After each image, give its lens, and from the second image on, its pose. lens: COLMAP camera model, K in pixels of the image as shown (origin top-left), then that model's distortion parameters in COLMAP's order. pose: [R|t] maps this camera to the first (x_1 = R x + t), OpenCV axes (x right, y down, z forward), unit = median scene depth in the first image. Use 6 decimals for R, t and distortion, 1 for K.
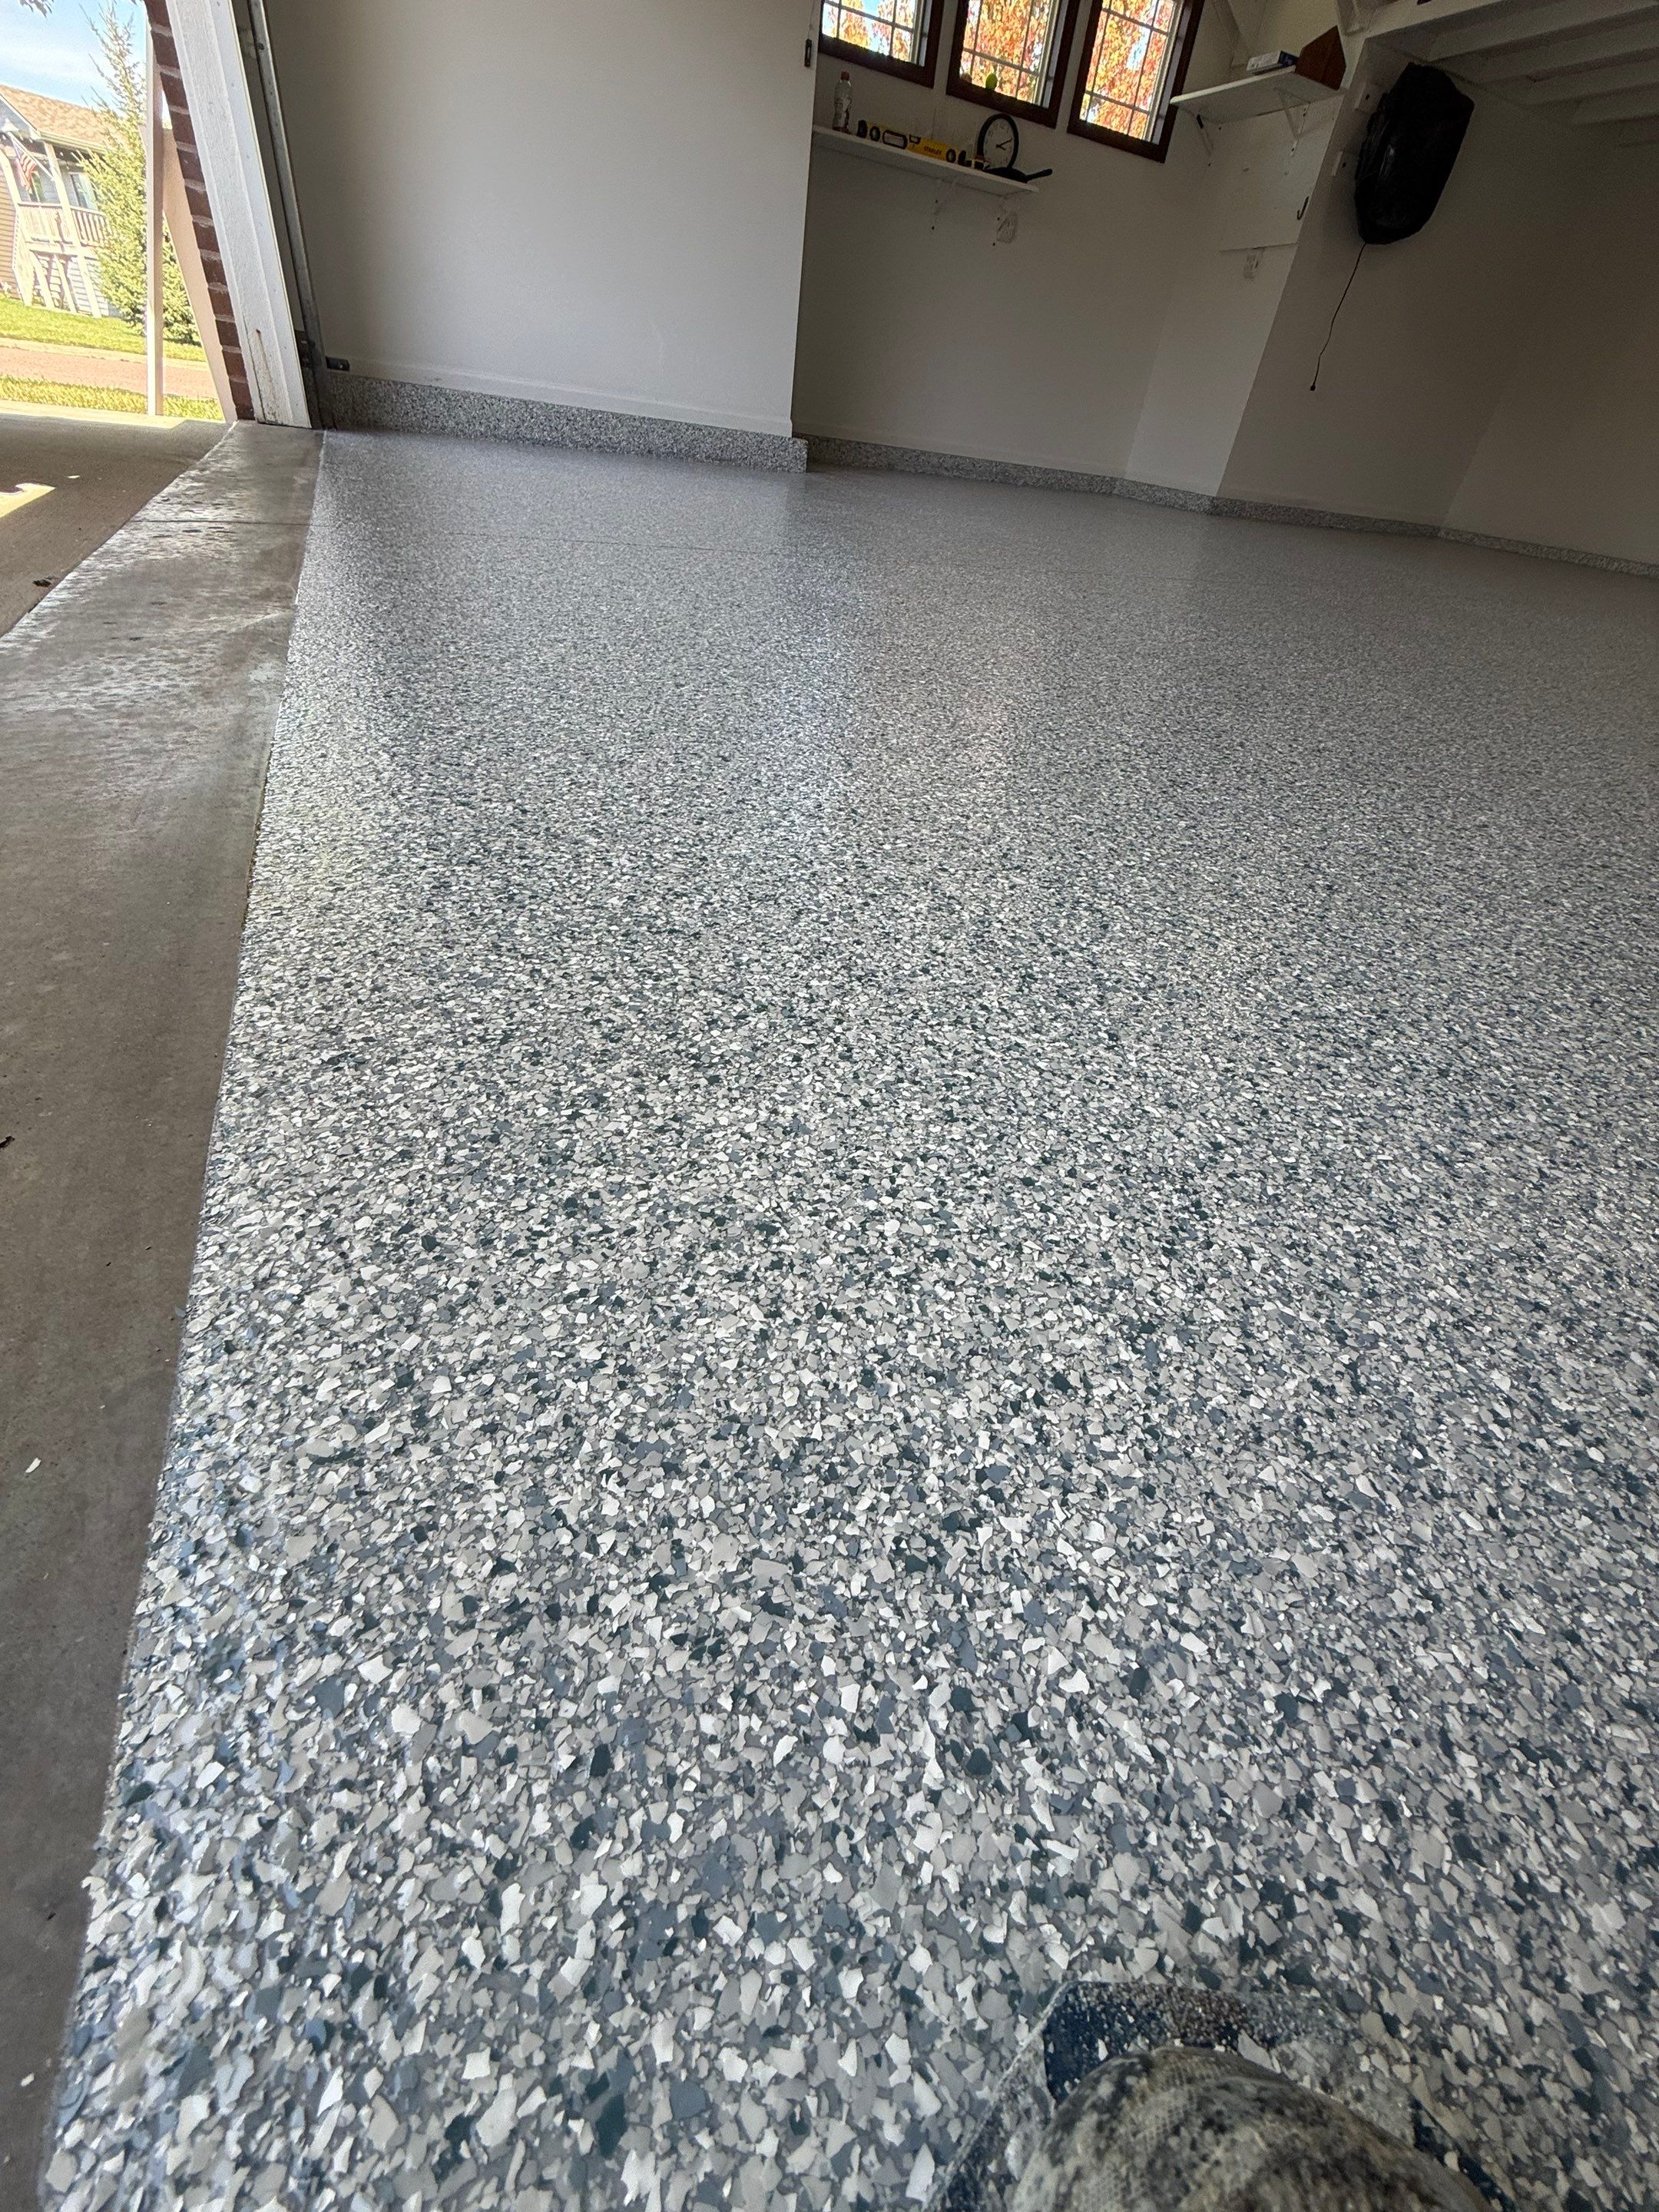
lens RADIAL K [[878.9, 0, 825.3], [0, 878.9, 1102.7], [0, 0, 1]] dist [-0.000797, 0.000174]
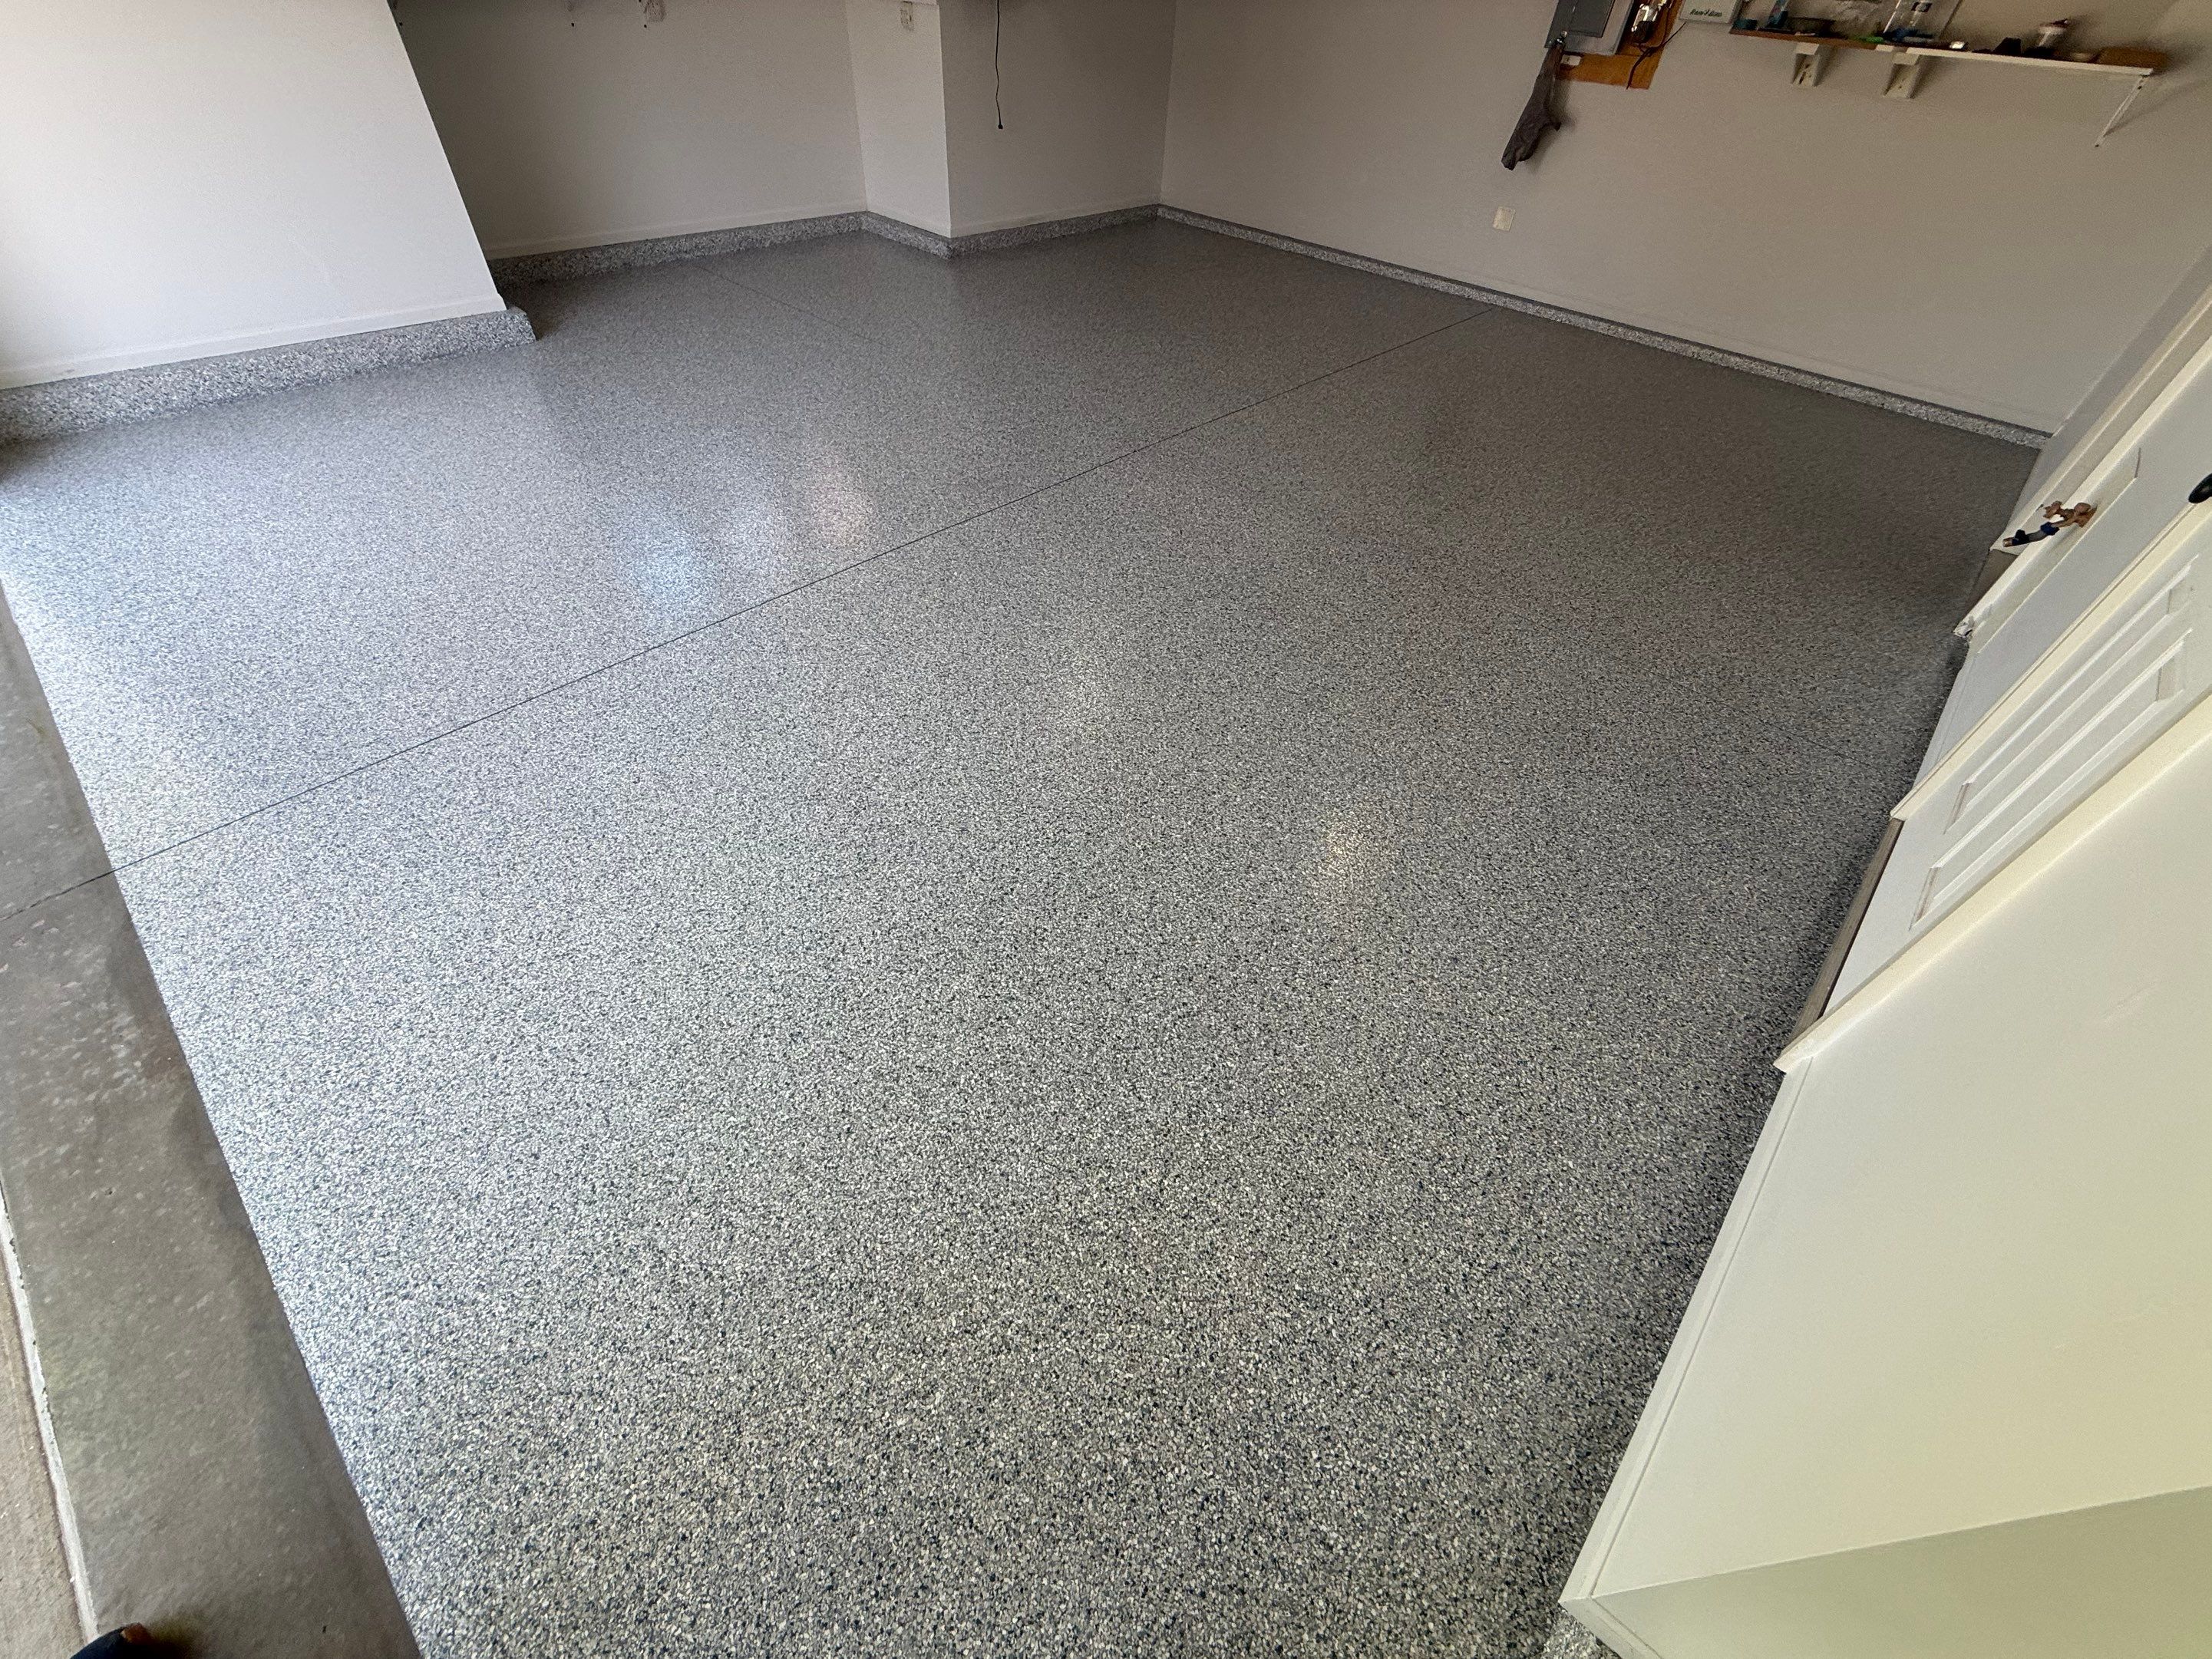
lens RADIAL K [[878.8, 0, 1101.9], [0, 878.8, 832.1], [0, 0, 1]] dist [-0.000797, 0.000174]
pose [[0.914635, -0.332053, 0.230614, 1.477275], [0.290832, 0.936653, 0.195188, -1.968117], [-0.280818, -0.111456, 0.953267, -1.982973]]
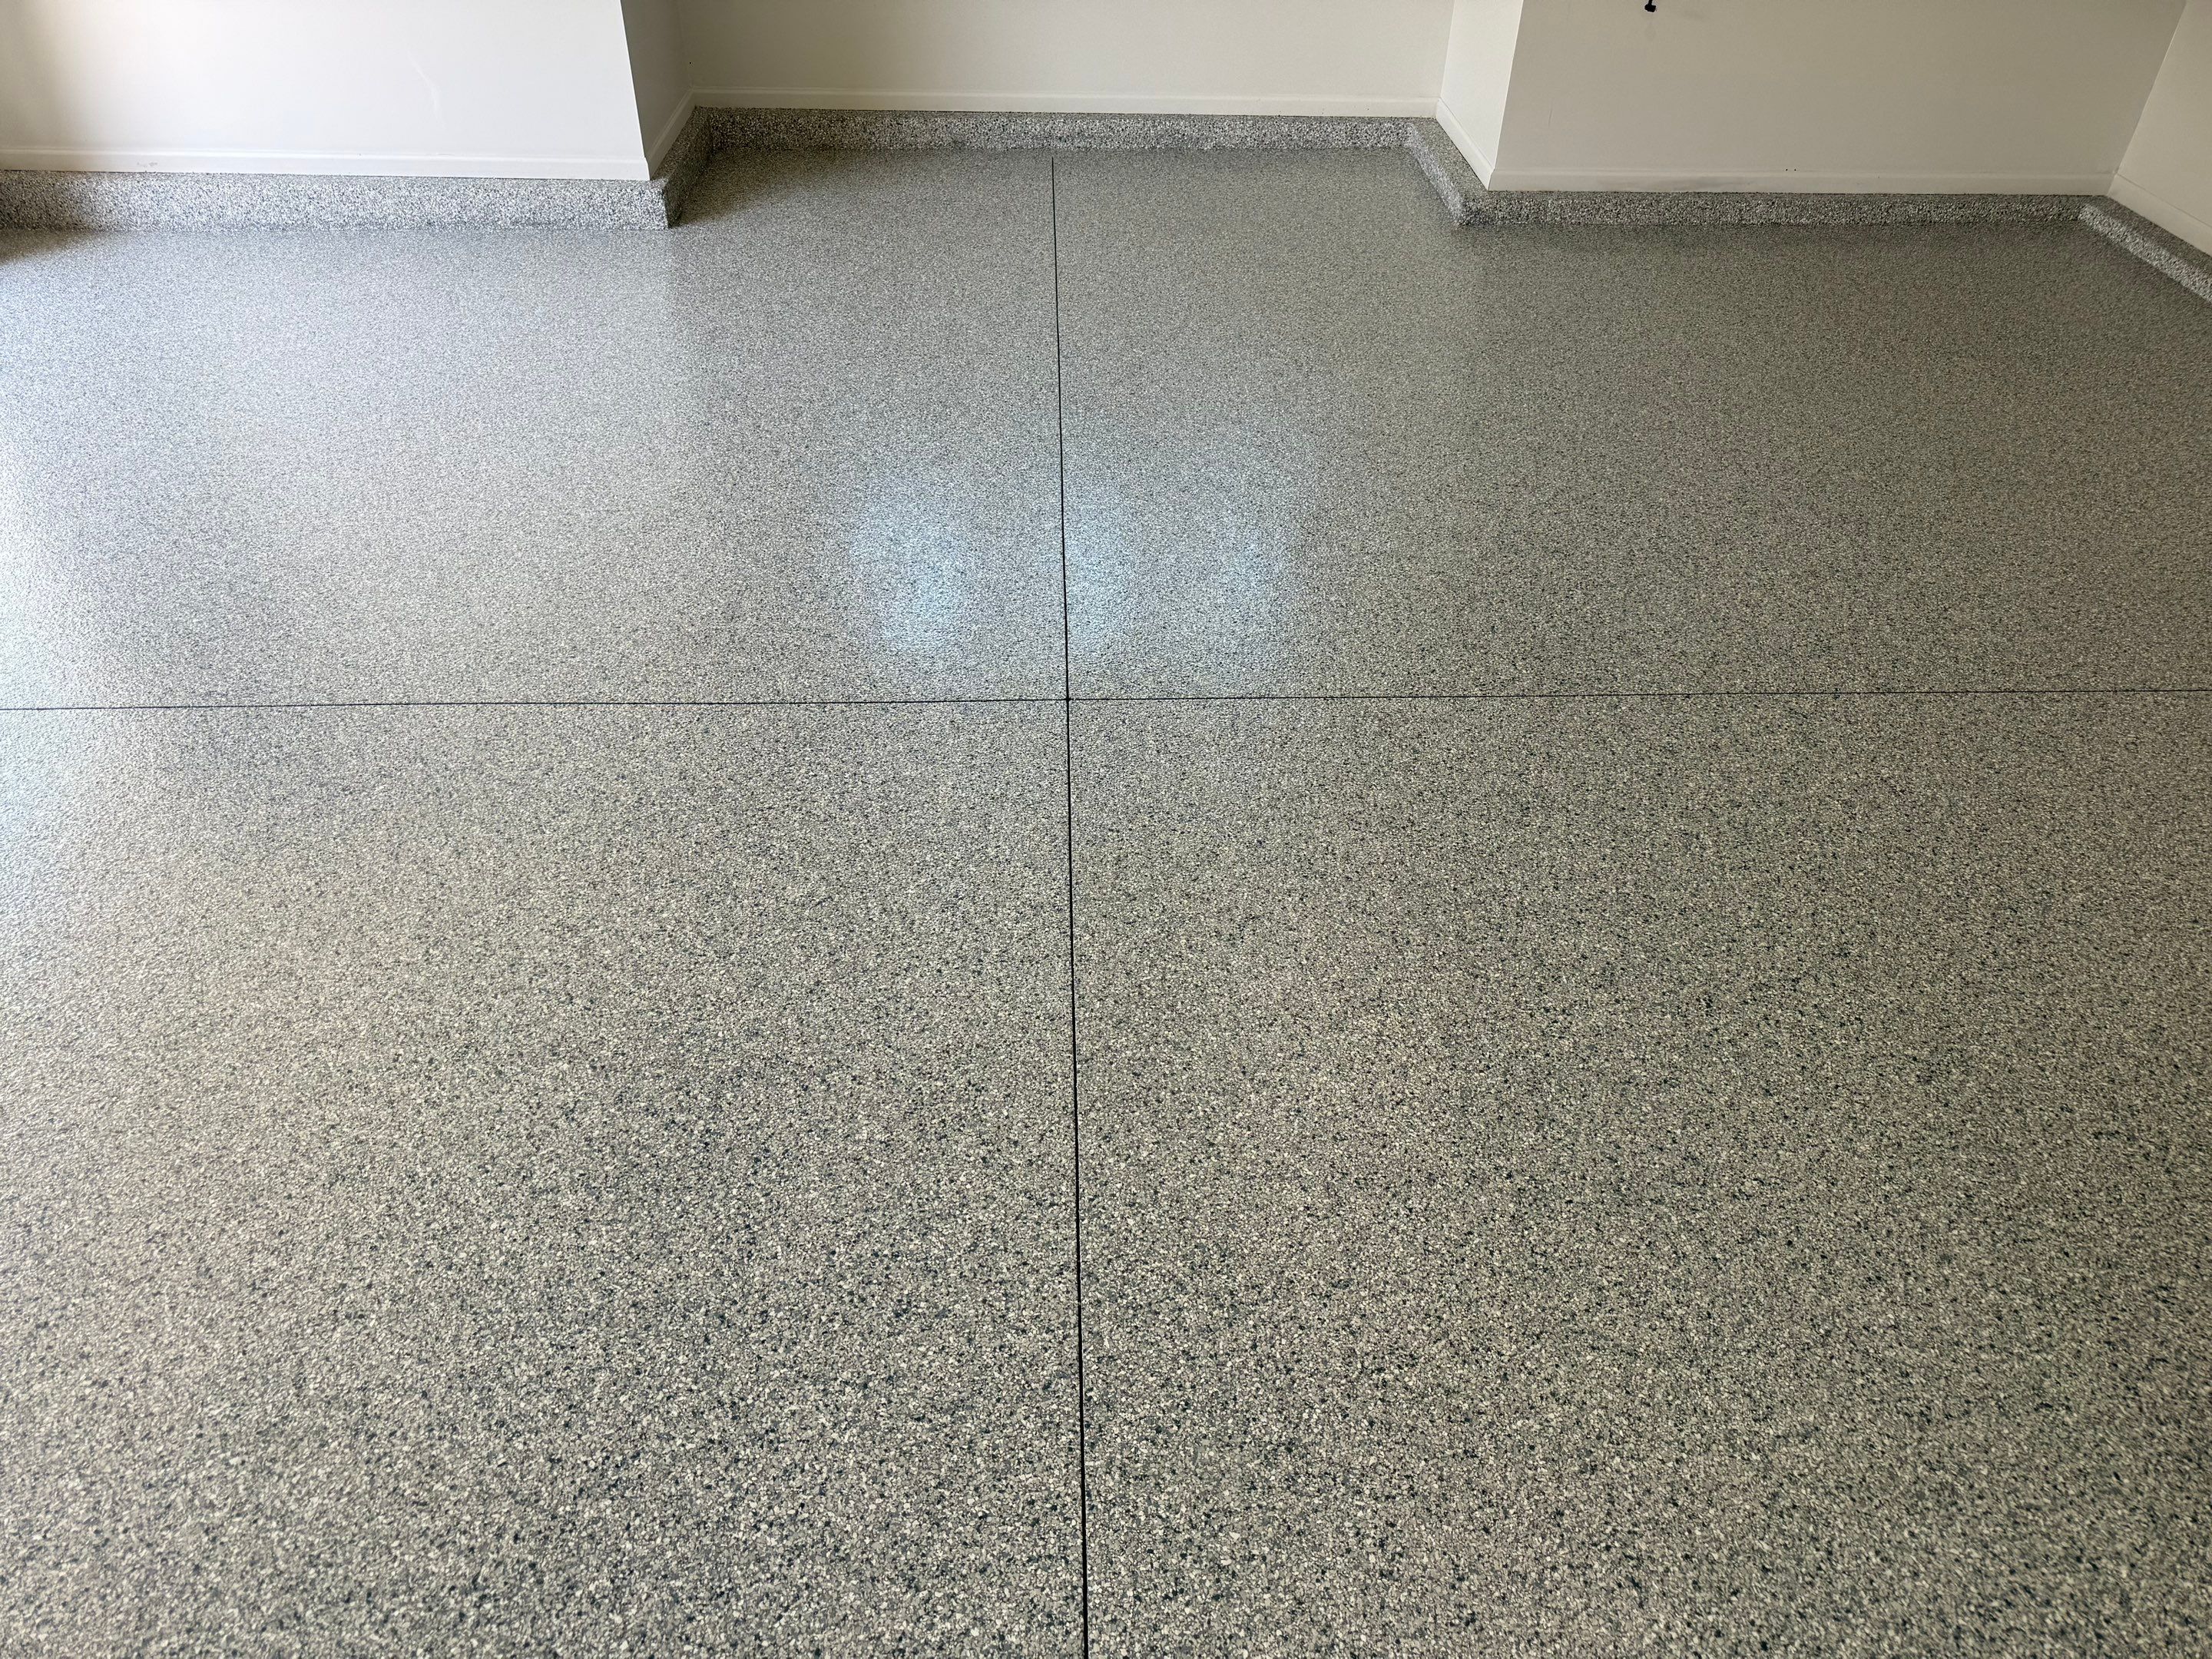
lens RADIAL K [[1566.8, 0, 1098.9], [0, 1566.8, 843.1], [0, 0, 1]] dist [0.047140, -0.059943]
pose [[0.926221, 0.145961, -0.347576, 7.546415], [-0.152569, 0.988257, 0.008442, -3.110671], [0.344727, 0.045210, 0.937614, 0.081667]]
